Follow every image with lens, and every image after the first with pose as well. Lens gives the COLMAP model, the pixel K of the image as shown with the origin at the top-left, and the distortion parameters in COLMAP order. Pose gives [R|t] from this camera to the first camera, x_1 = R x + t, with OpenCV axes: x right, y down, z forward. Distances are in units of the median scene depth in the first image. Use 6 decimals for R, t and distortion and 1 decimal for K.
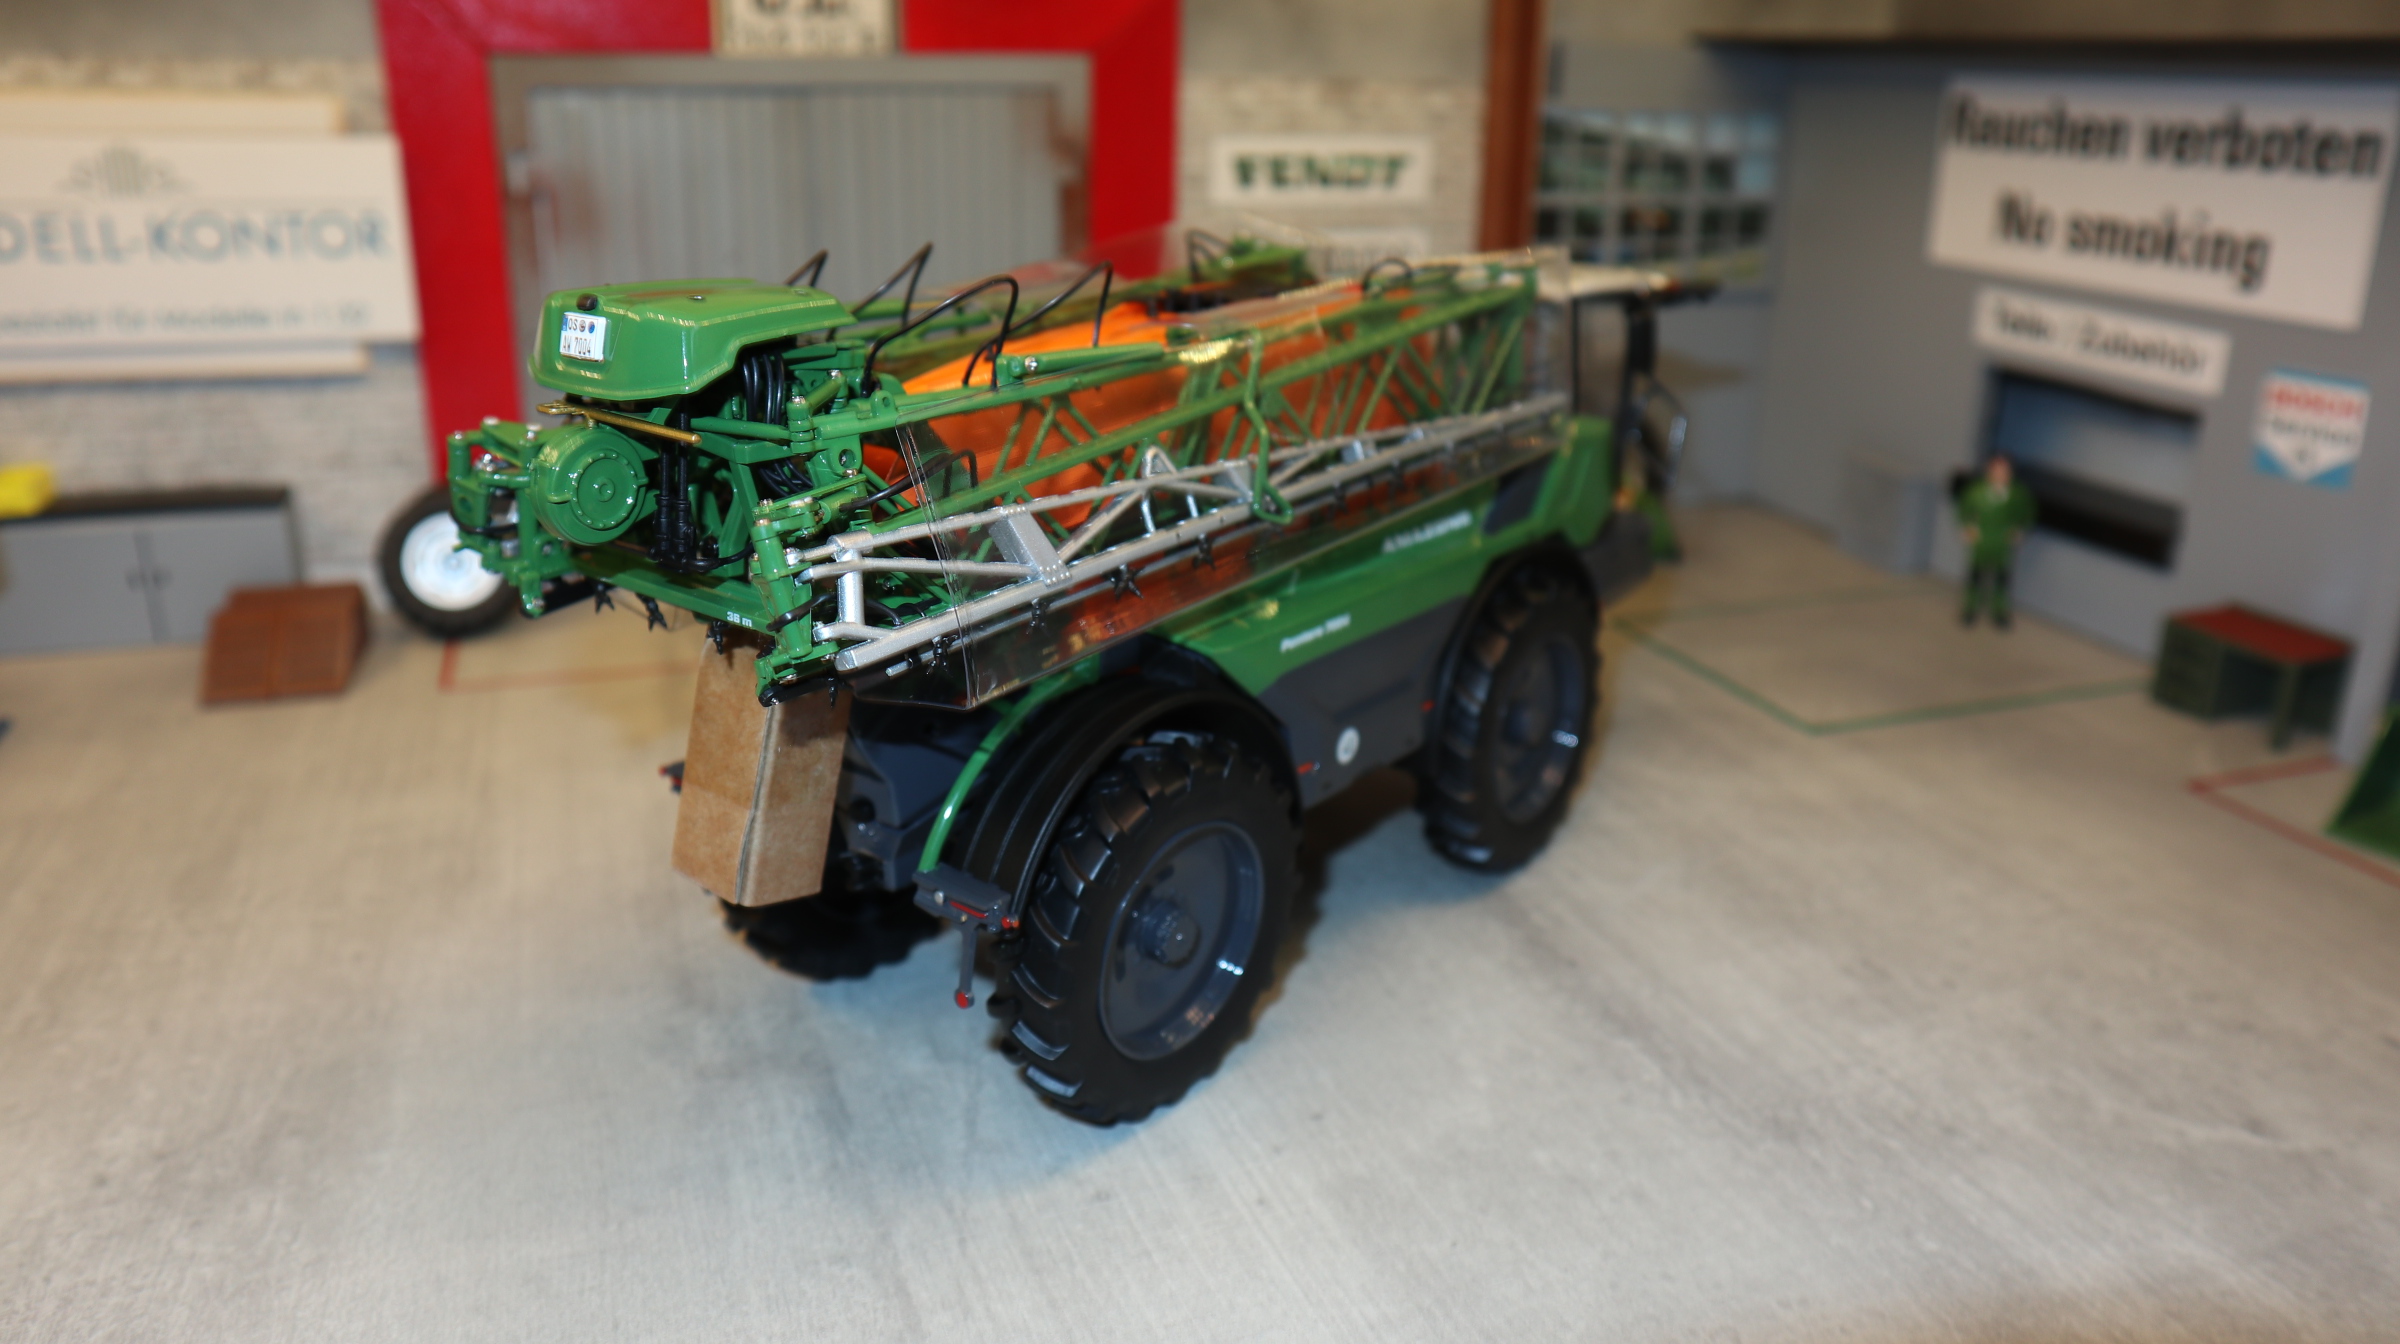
lens RADIAL K [[1775.9, 0, 1197.8], [0, 1775.9, 658.4], [0, 0, 1]] dist [-0.073123, 0.060605]
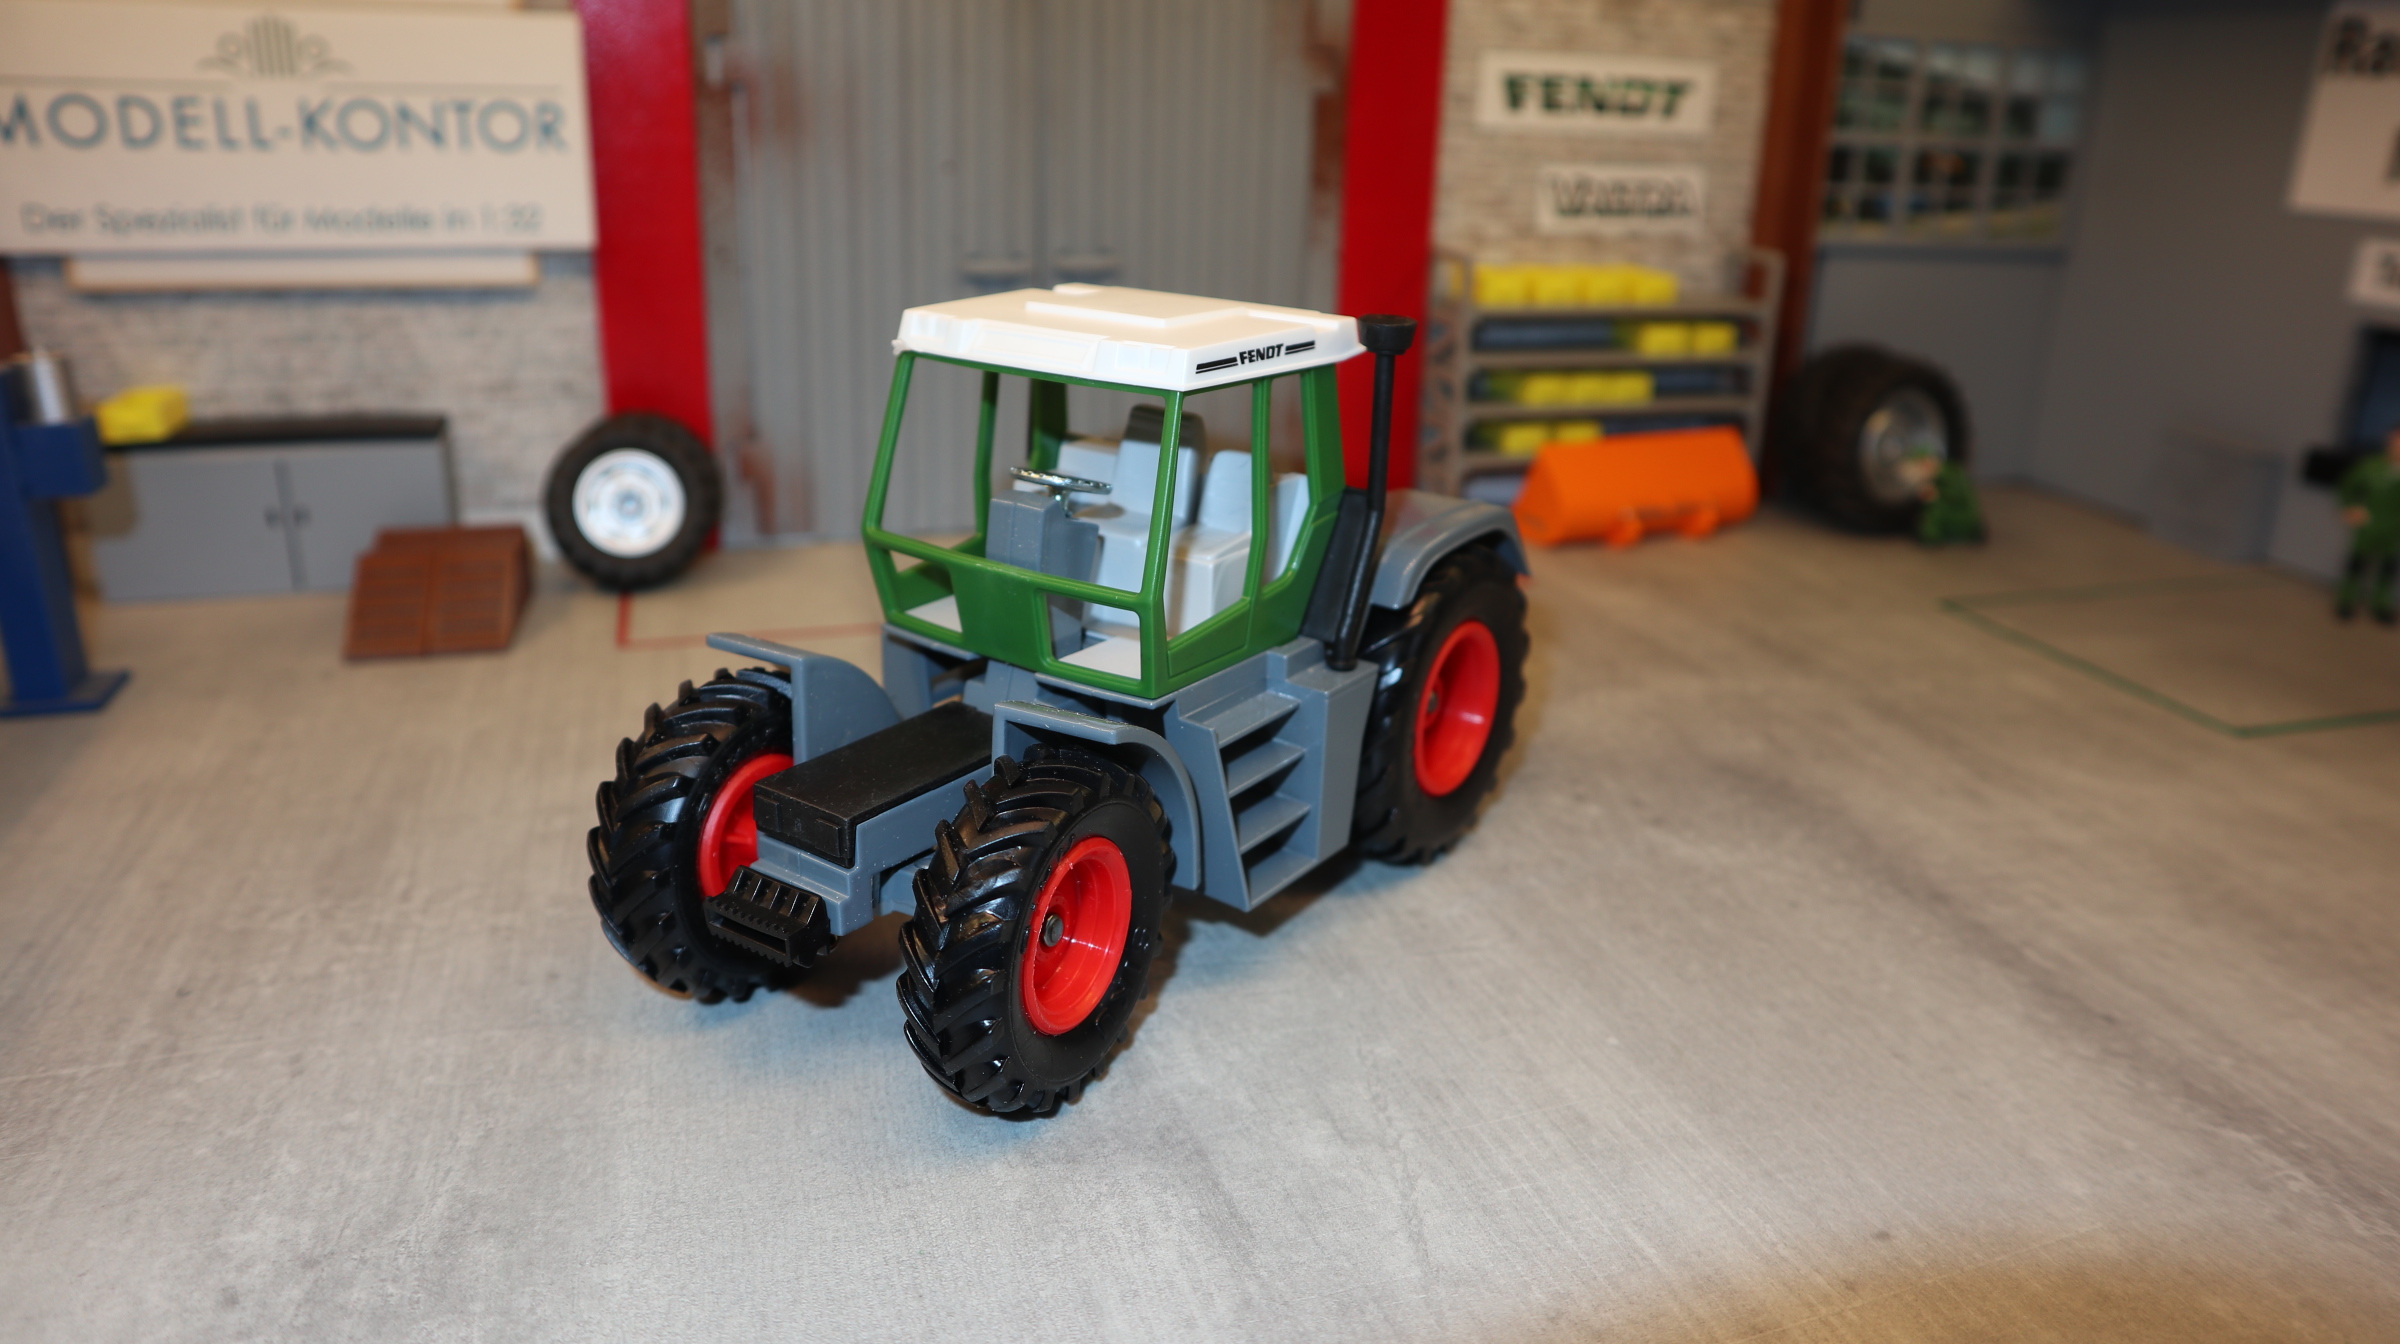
lens RADIAL K [[1694.1, 0, 1199.7], [0, 1694.1, 668.4], [0, 0, 1]] dist [-0.109455, 0.081818]
pose [[0.999307, 0.023921, -0.028508, -0.117223], [-0.023760, 0.999700, 0.005972, 0.014815], [0.028642, -0.005291, 0.999576, 0.181738]]
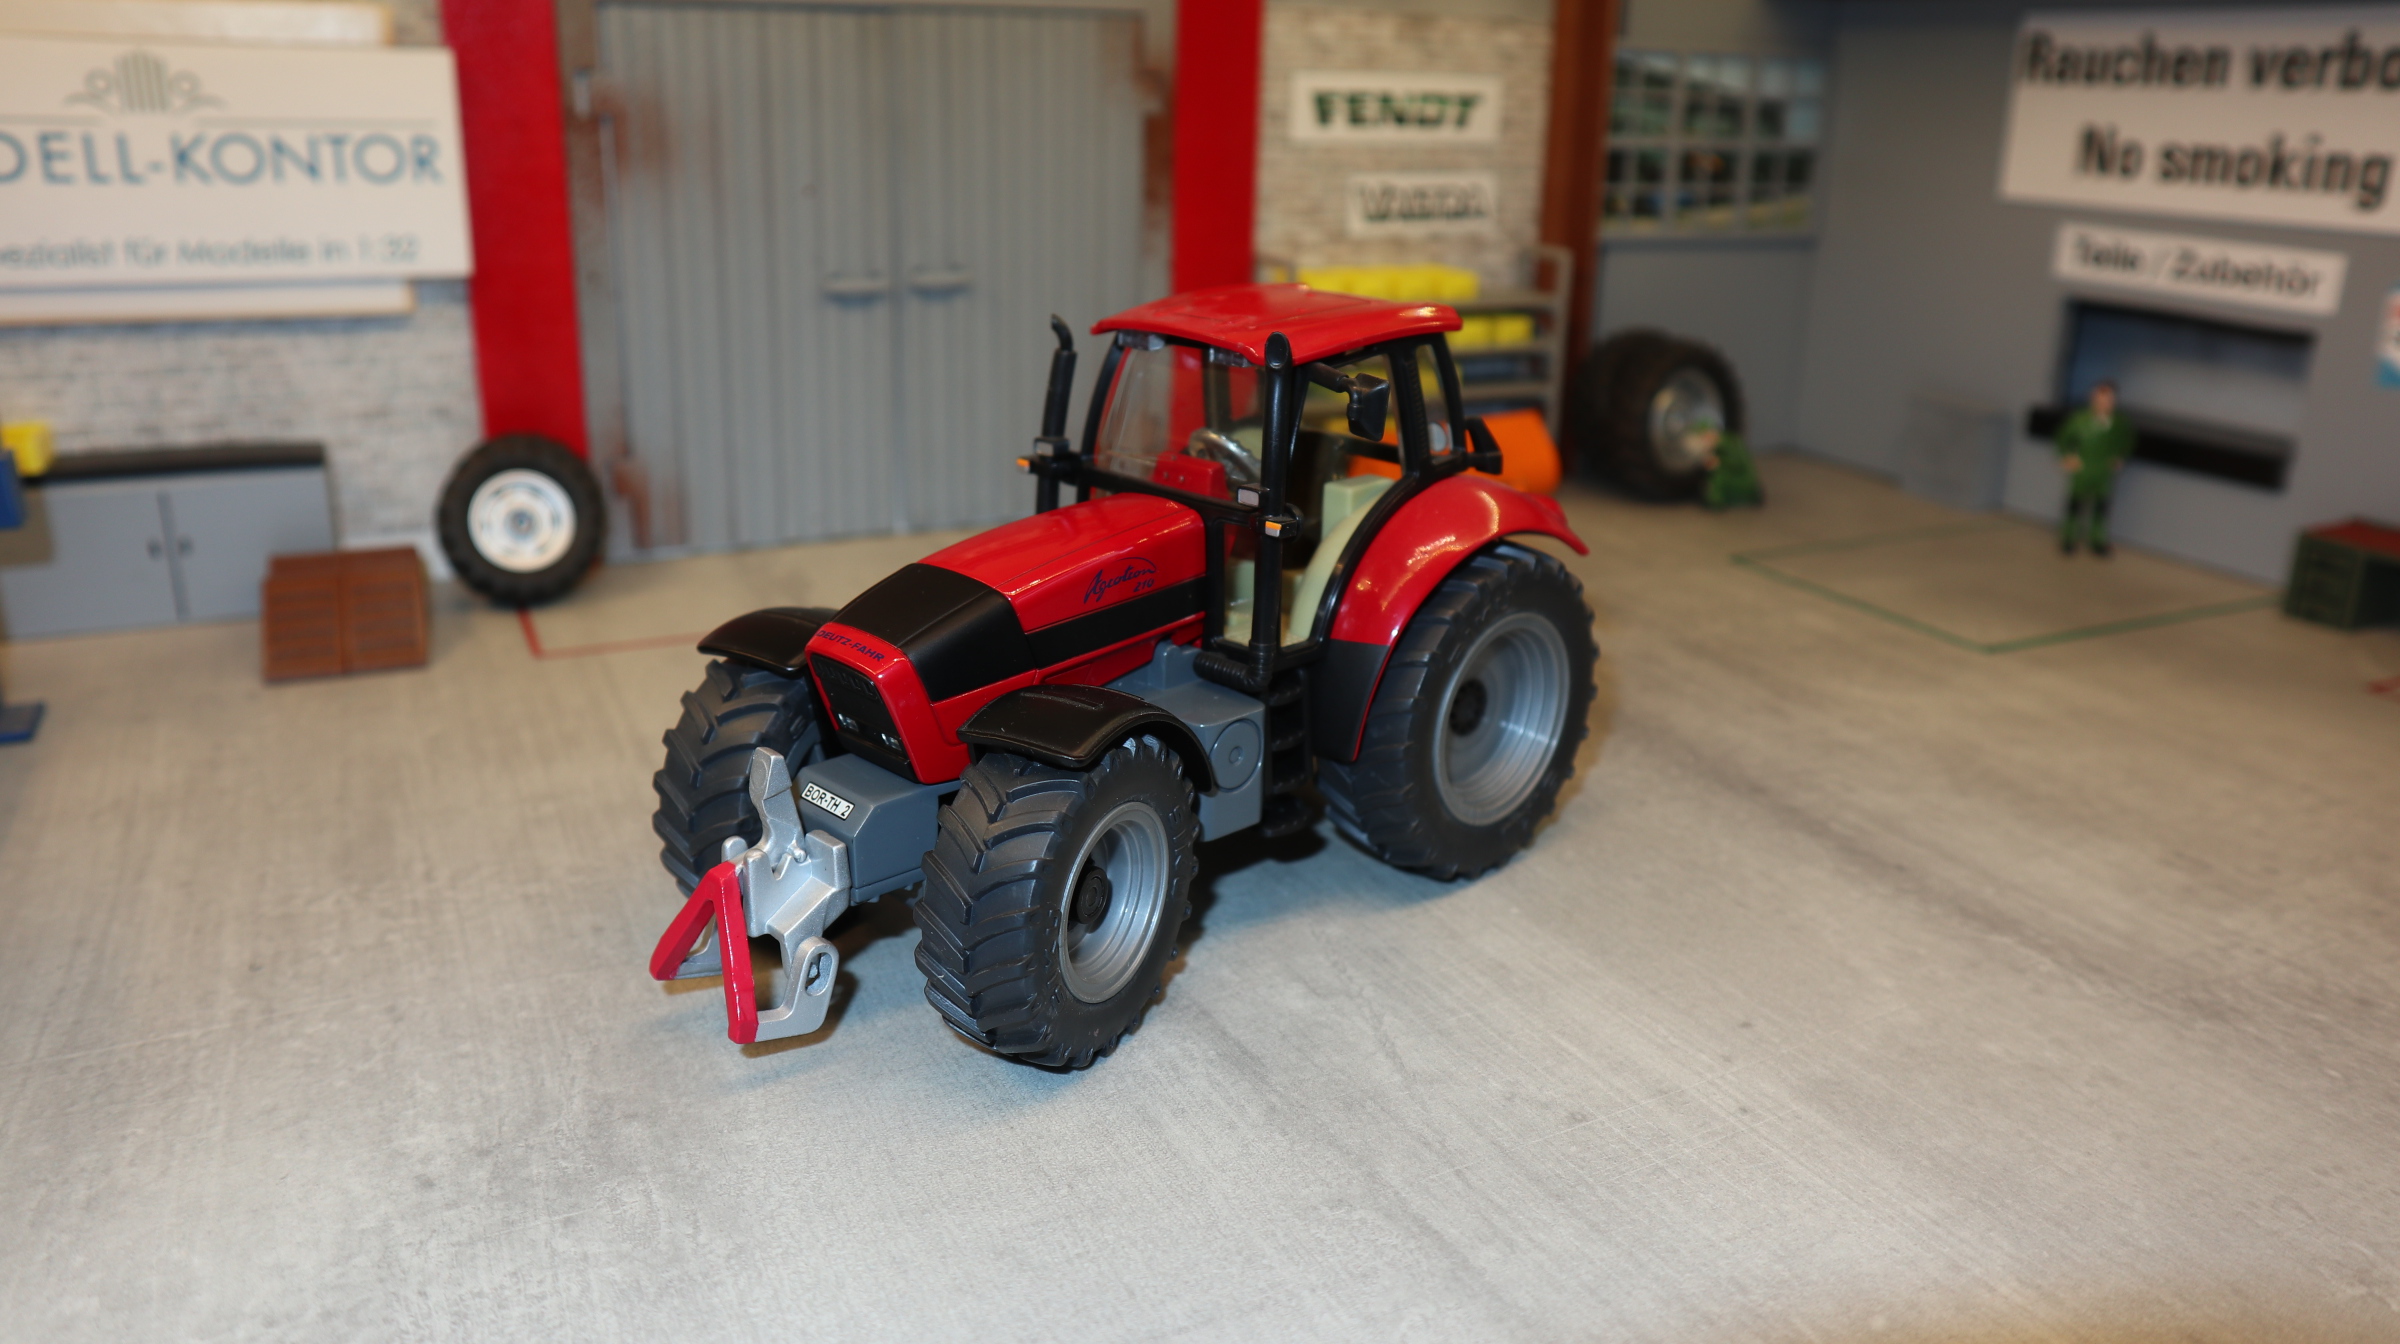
lens RADIAL K [[1800.7, 0, 1200.5], [0, 1800.7, 656.3], [0, 0, 1]] dist [-0.083660, 0.078128]
pose [[0.992883, -0.031985, 0.114721, -0.187166], [0.033604, 0.999361, -0.012208, 0.037125], [-0.114258, 0.015976, 0.993323, 0.054922]]
